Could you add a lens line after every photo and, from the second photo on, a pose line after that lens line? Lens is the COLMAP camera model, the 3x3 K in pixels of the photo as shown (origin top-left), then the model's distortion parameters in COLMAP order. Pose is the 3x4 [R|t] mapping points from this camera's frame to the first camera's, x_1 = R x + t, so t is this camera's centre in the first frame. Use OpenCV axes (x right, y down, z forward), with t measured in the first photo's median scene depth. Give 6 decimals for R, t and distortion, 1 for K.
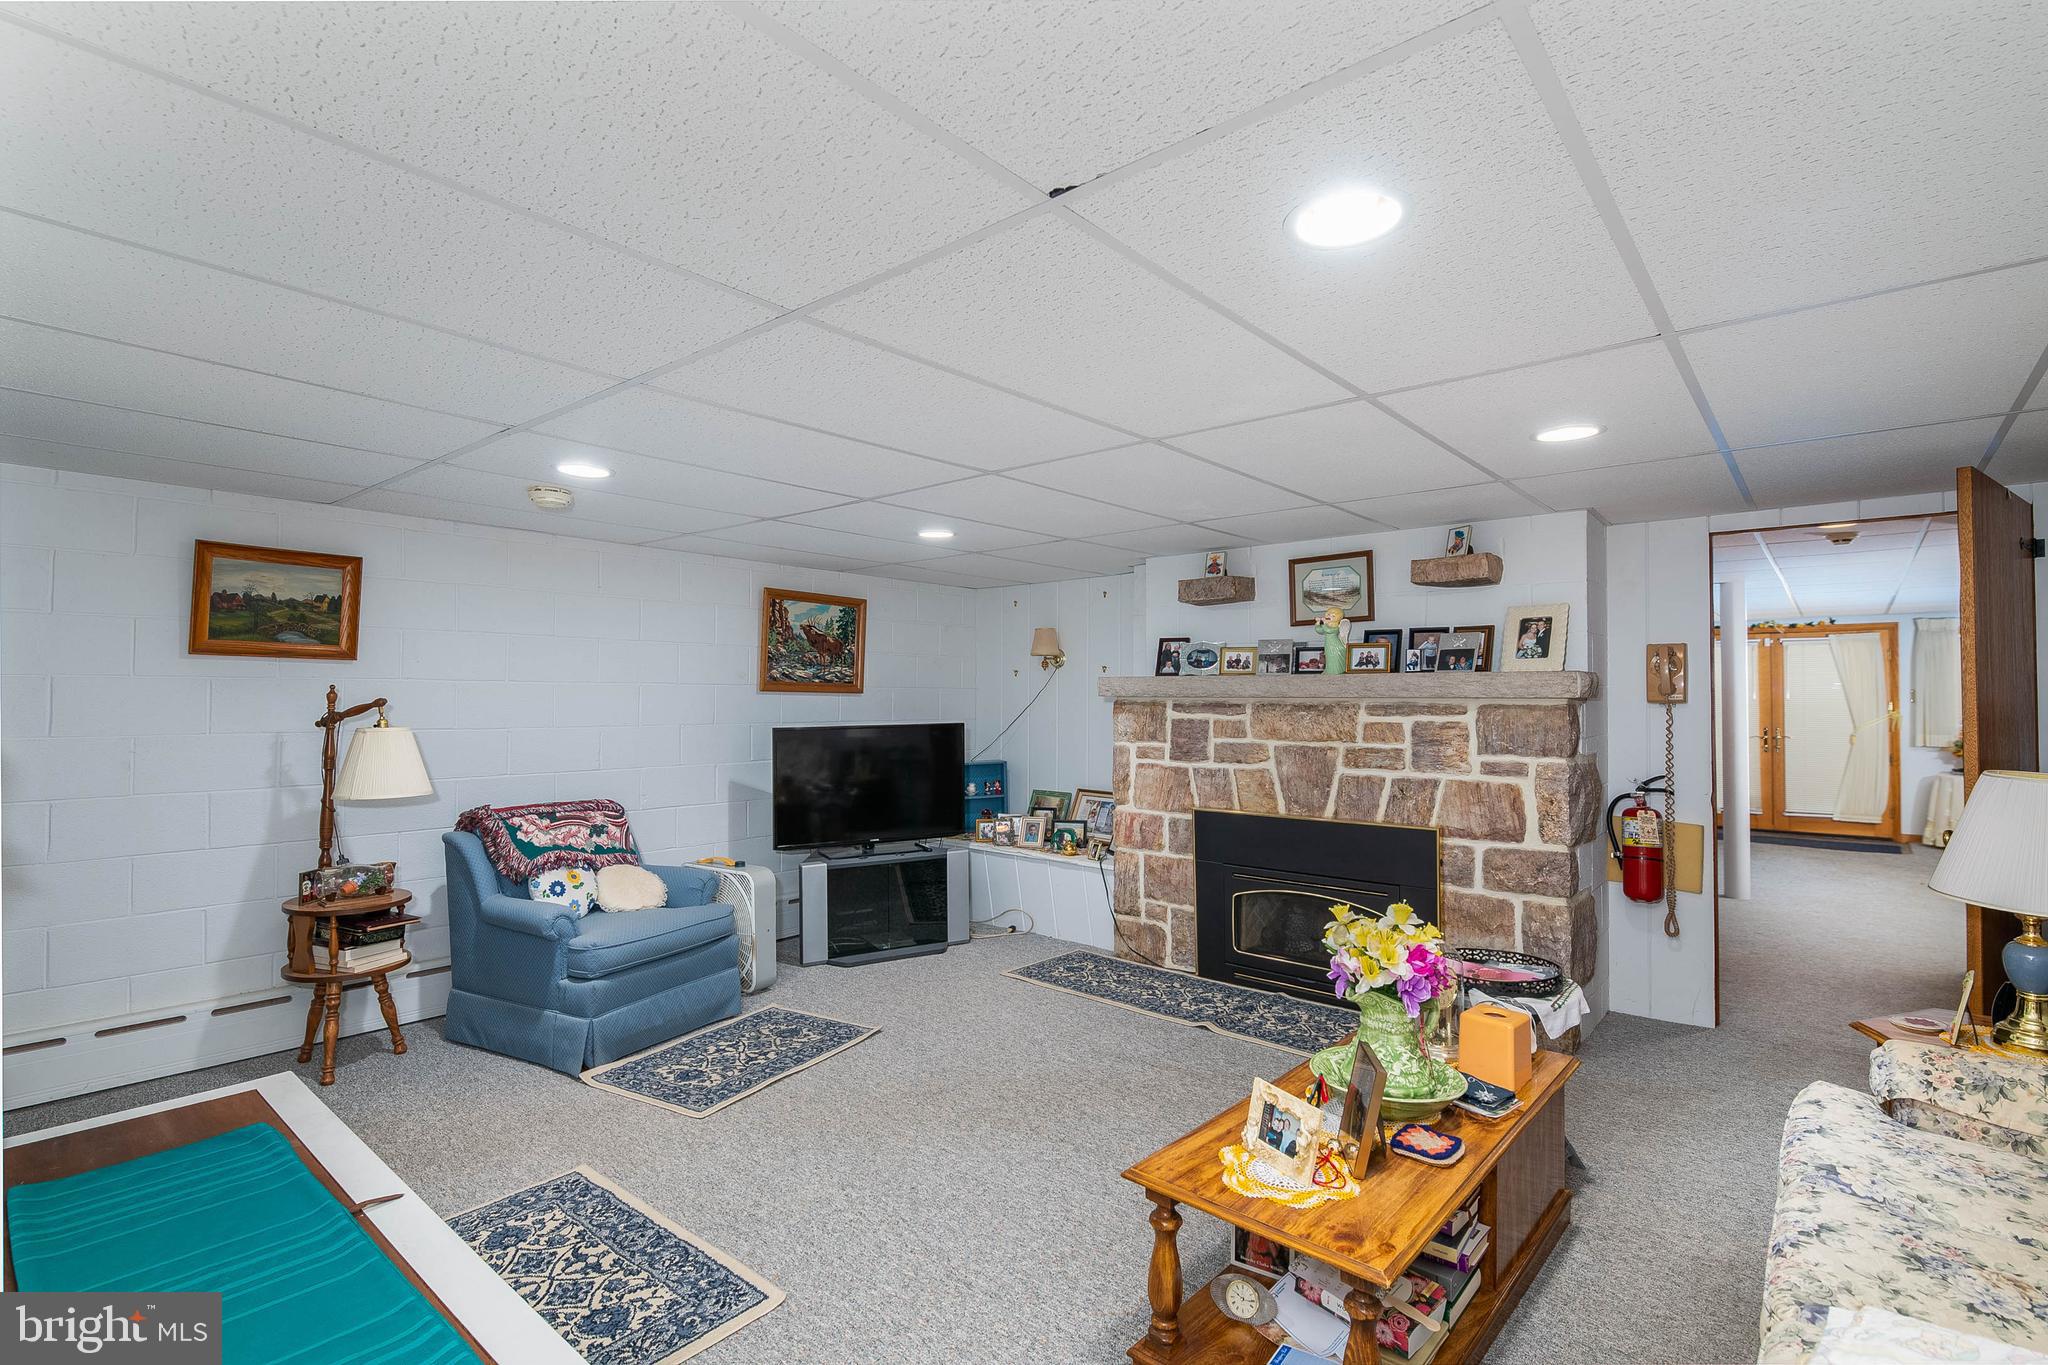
lens RADIAL K [[973.4, 0, 1022.4], [0, 973.4, 680.9], [0, 0, 1]] dist [-0.001225, -0.000267]
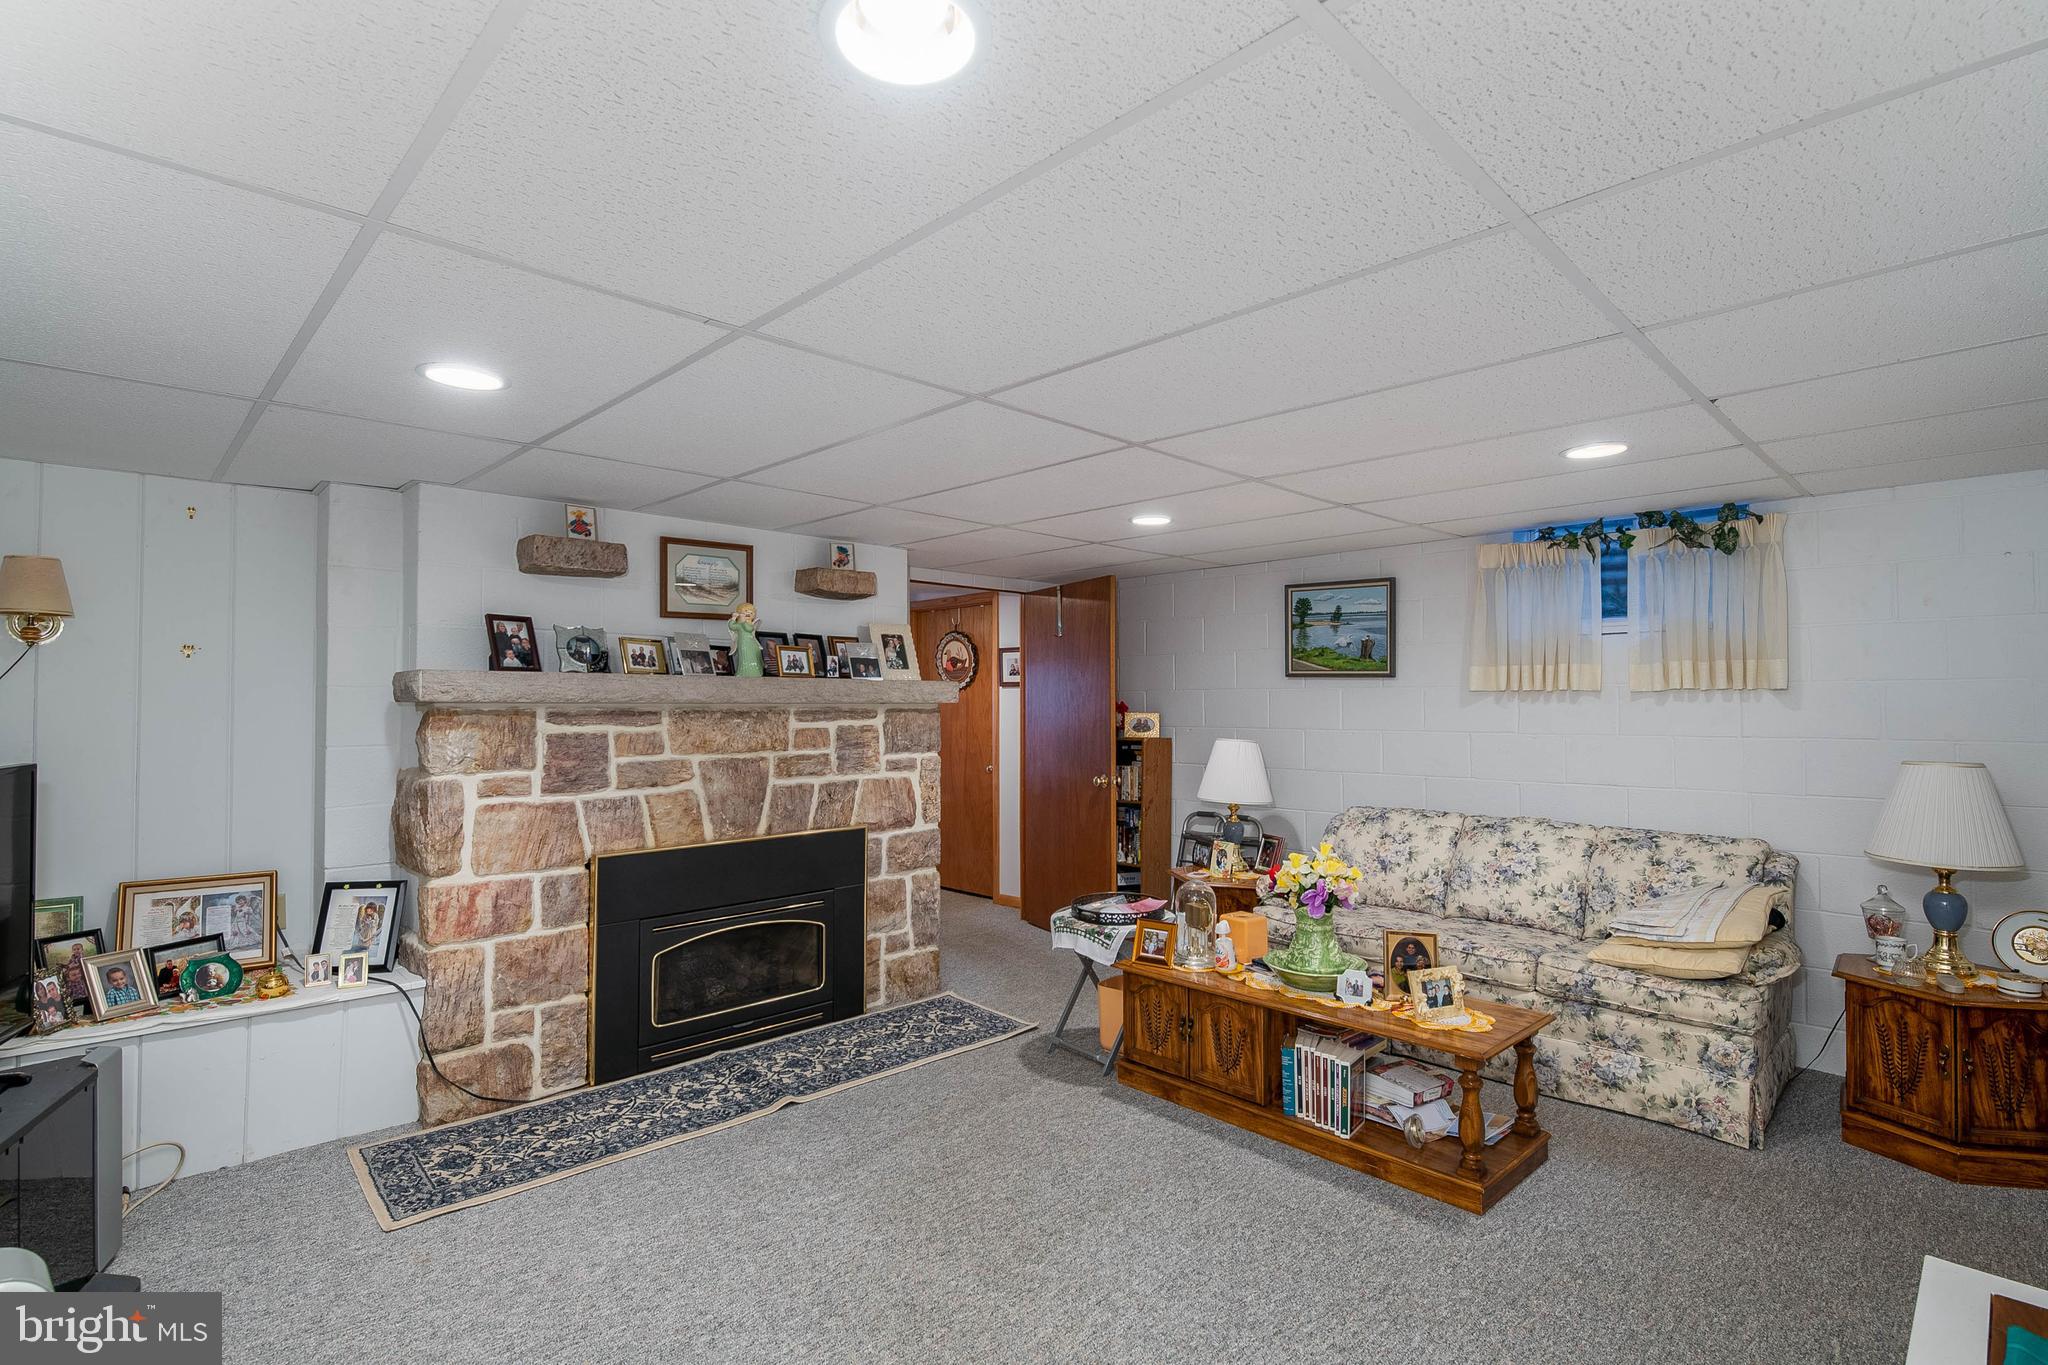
lens RADIAL K [[973.4, 0, 1022.2], [0, 973.4, 693.2], [0, 0, 1]] dist [-0.001225, -0.000267]
pose [[0.084600, 0.011973, 0.996343, -0.549350], [-0.012103, 0.999866, -0.010987, 0.014621], [-0.996342, -0.011129, 0.084733, 0.657449]]
